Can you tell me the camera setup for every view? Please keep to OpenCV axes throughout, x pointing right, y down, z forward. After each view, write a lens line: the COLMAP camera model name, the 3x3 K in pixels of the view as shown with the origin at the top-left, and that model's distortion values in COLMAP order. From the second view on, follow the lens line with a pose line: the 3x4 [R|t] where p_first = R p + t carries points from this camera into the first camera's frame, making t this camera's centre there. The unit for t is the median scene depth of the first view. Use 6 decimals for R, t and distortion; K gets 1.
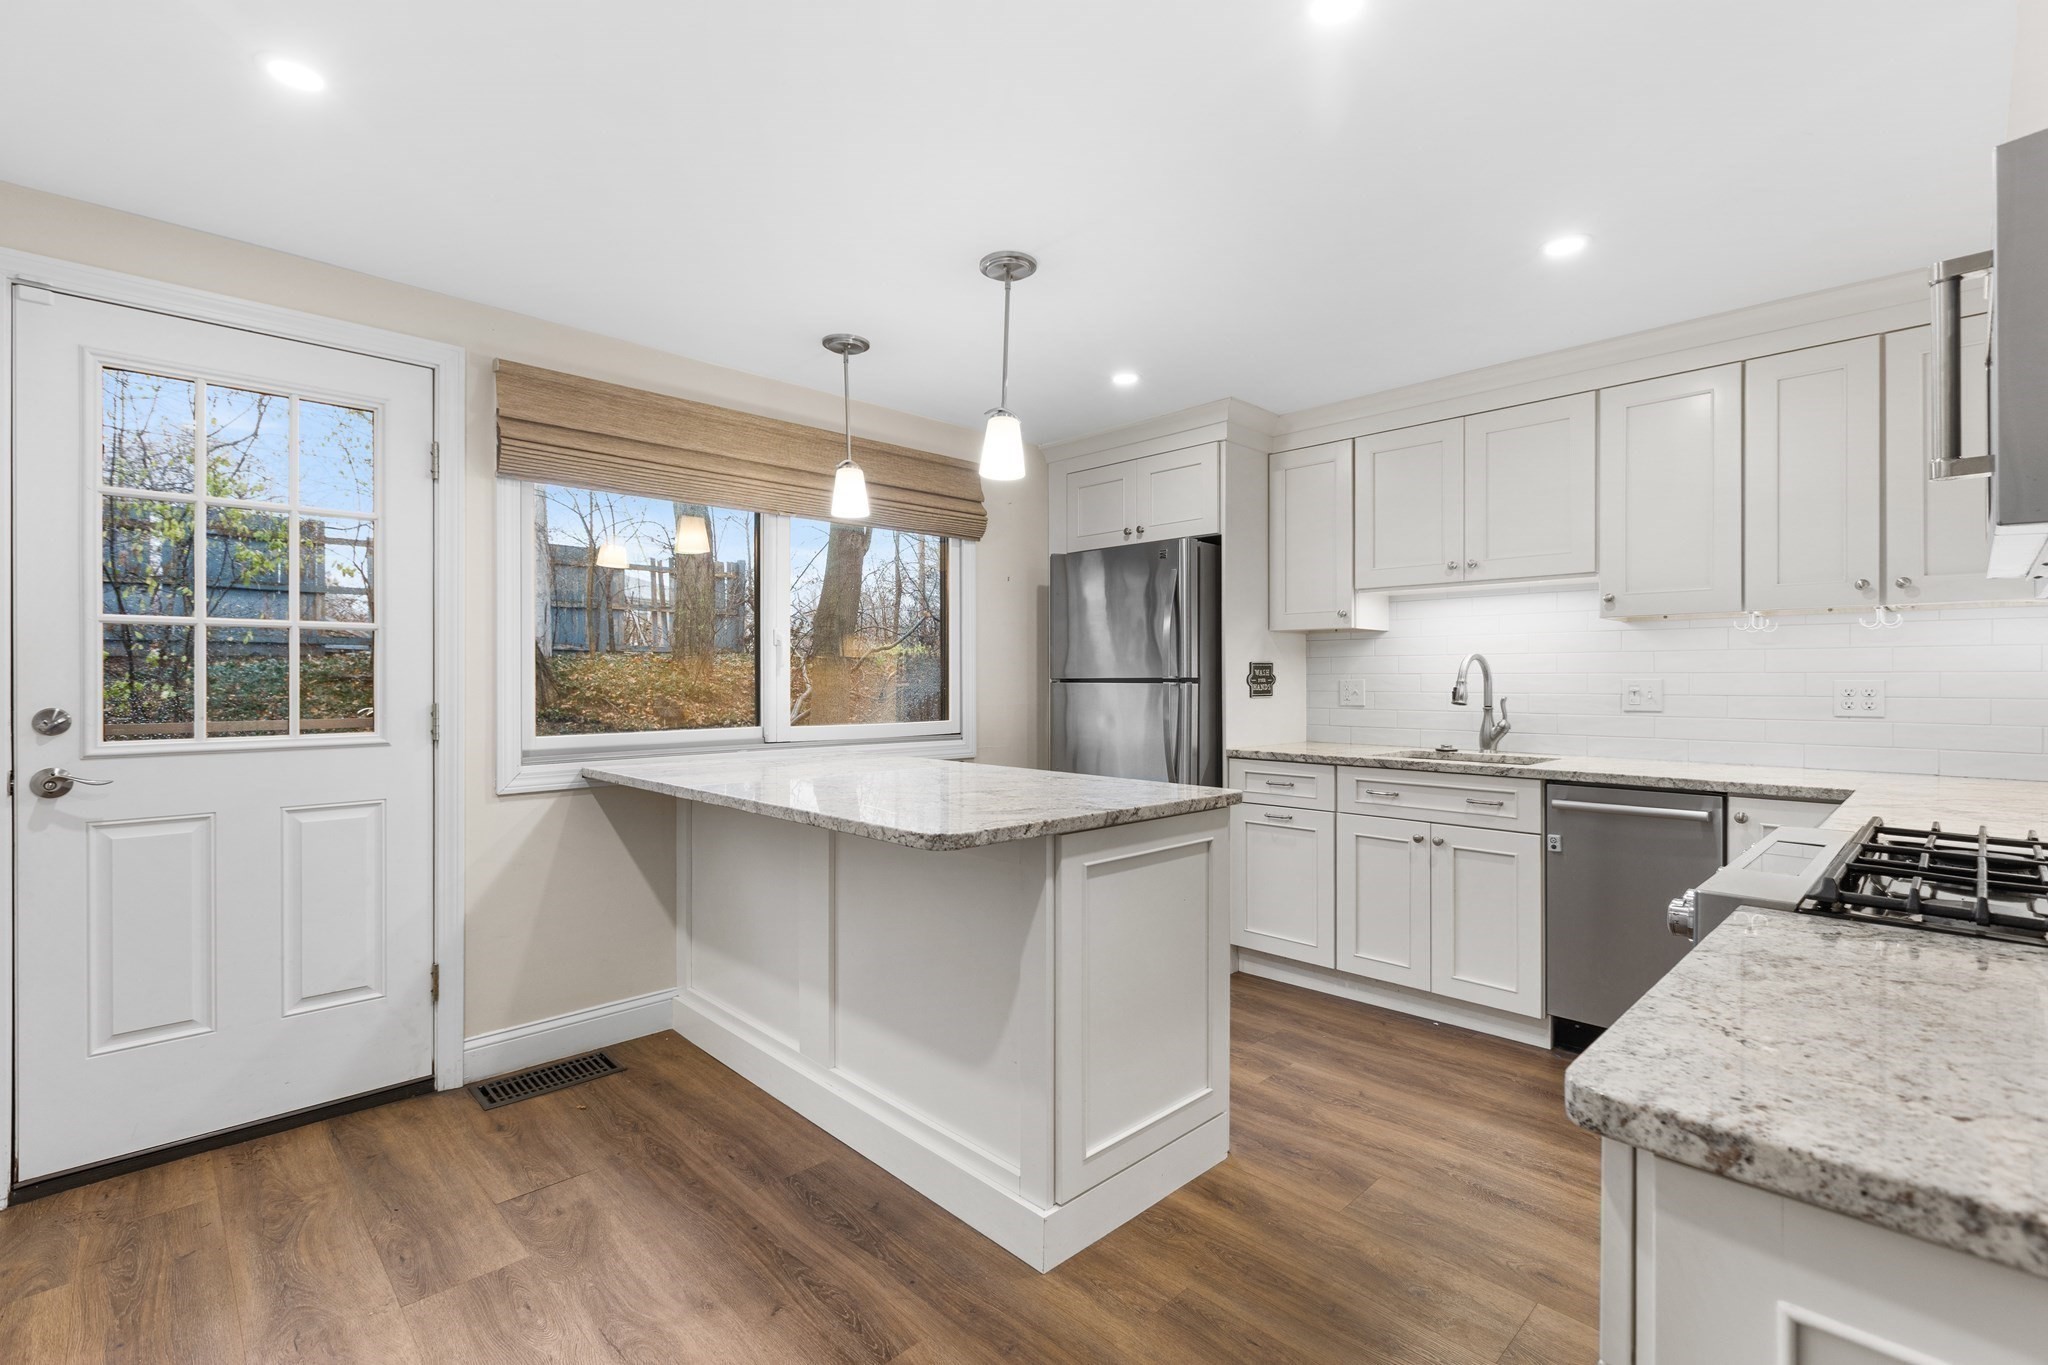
lens RADIAL K [[921.9, 0, 1019.9], [0, 921.9, 676.1], [0, 0, 1]] dist [0.001237, 0.000029]
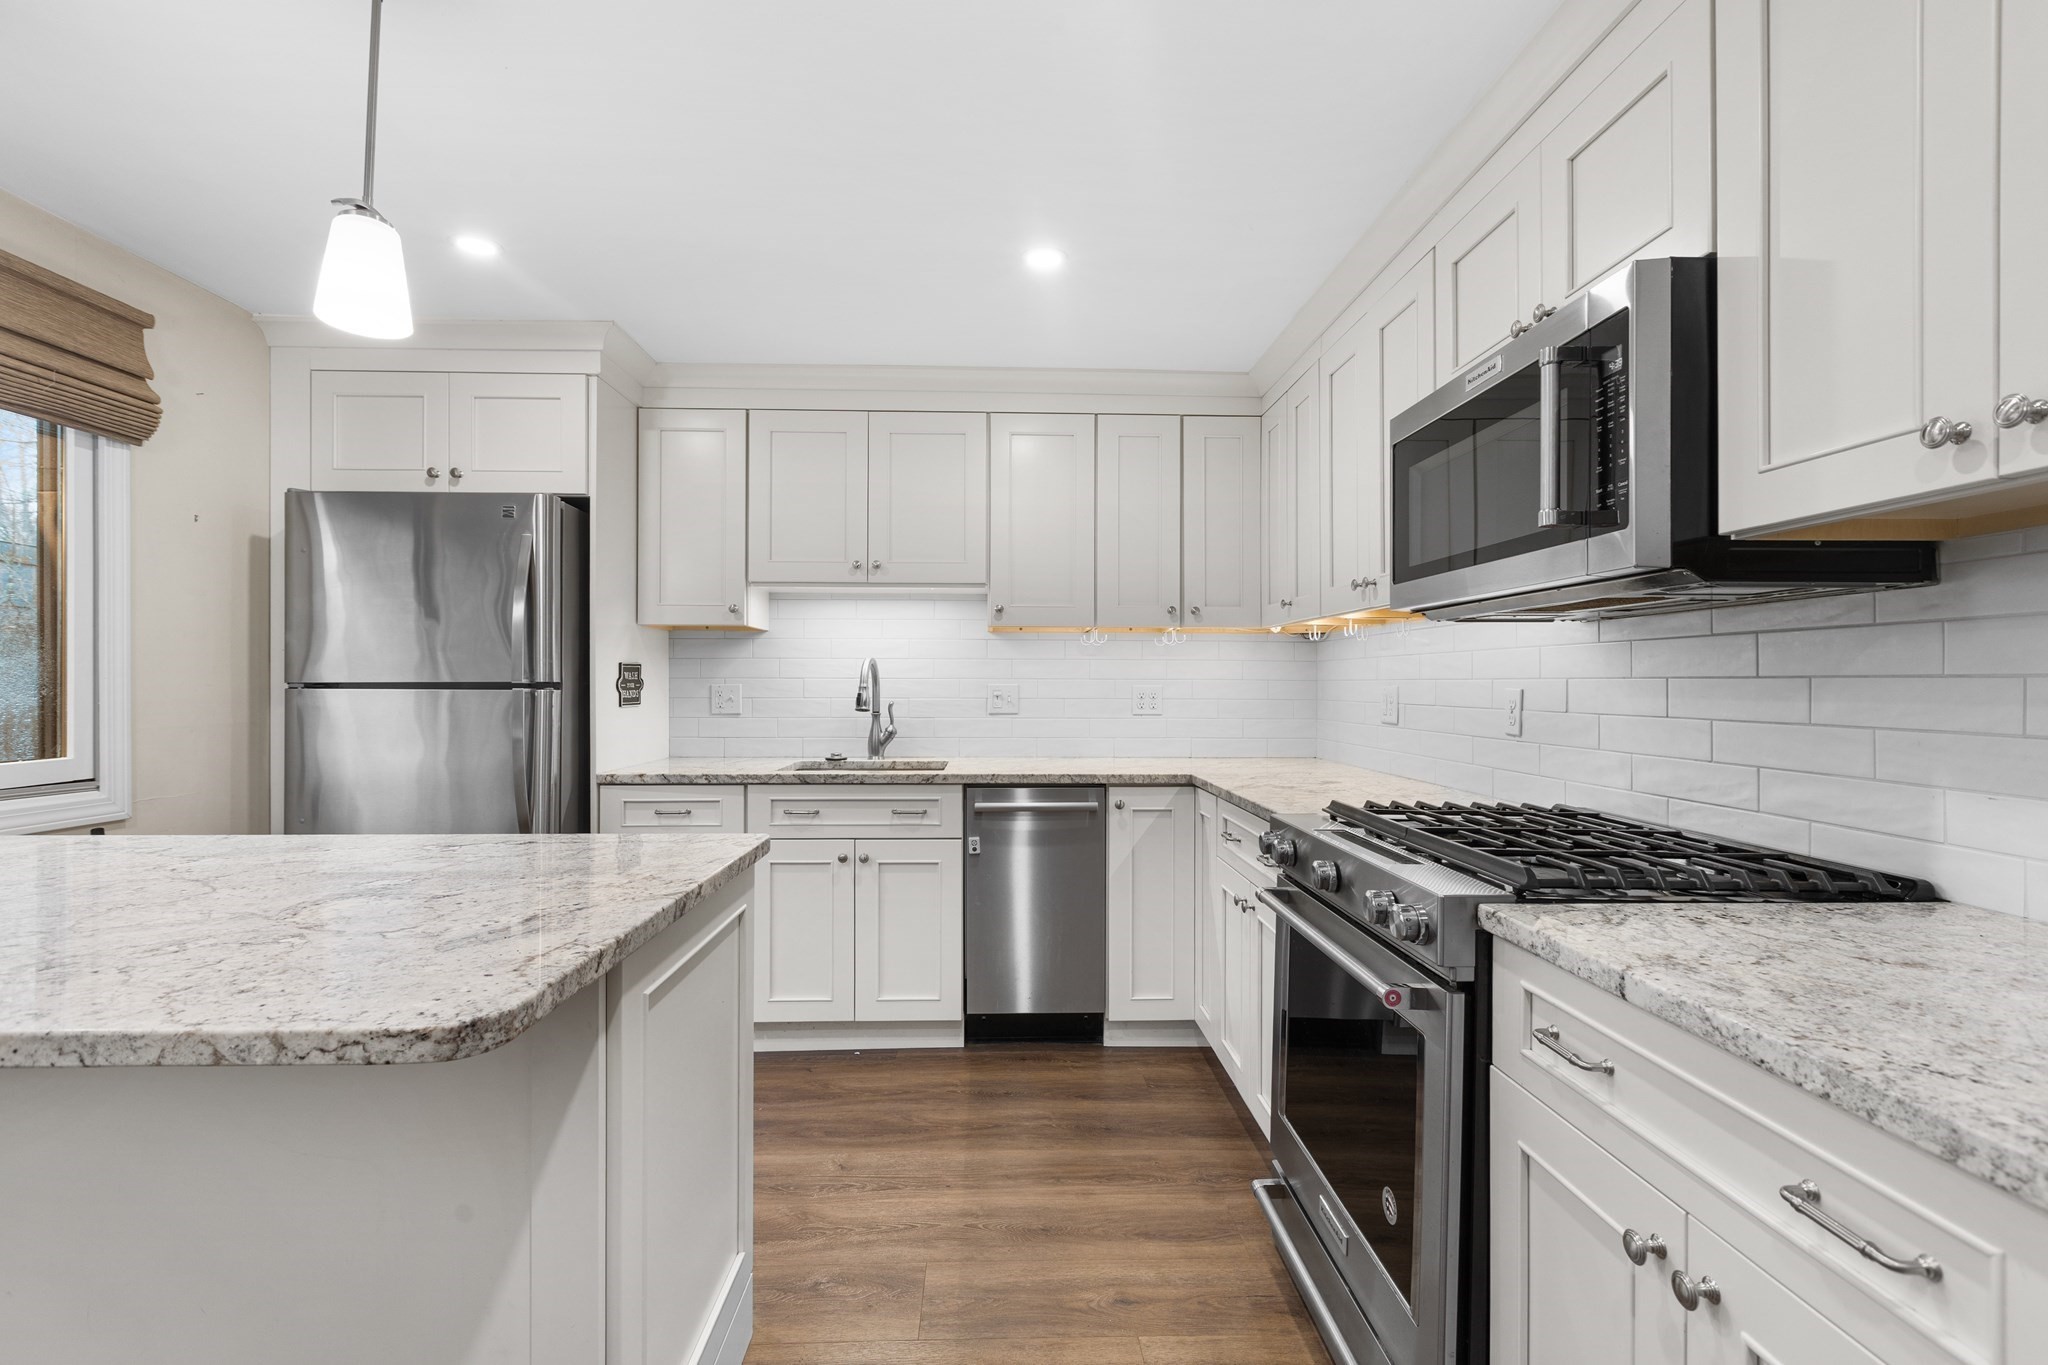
lens RADIAL K [[921.9, 0, 1024.5], [0, 921.9, 683.5], [0, 0, 1]] dist [0.001237, 0.000029]
pose [[0.671753, 0.001245, 0.740774, -0.118647], [-0.004980, 0.999984, 0.002835, -0.001323], [-0.740759, -0.005594, 0.671748, 0.230185]]
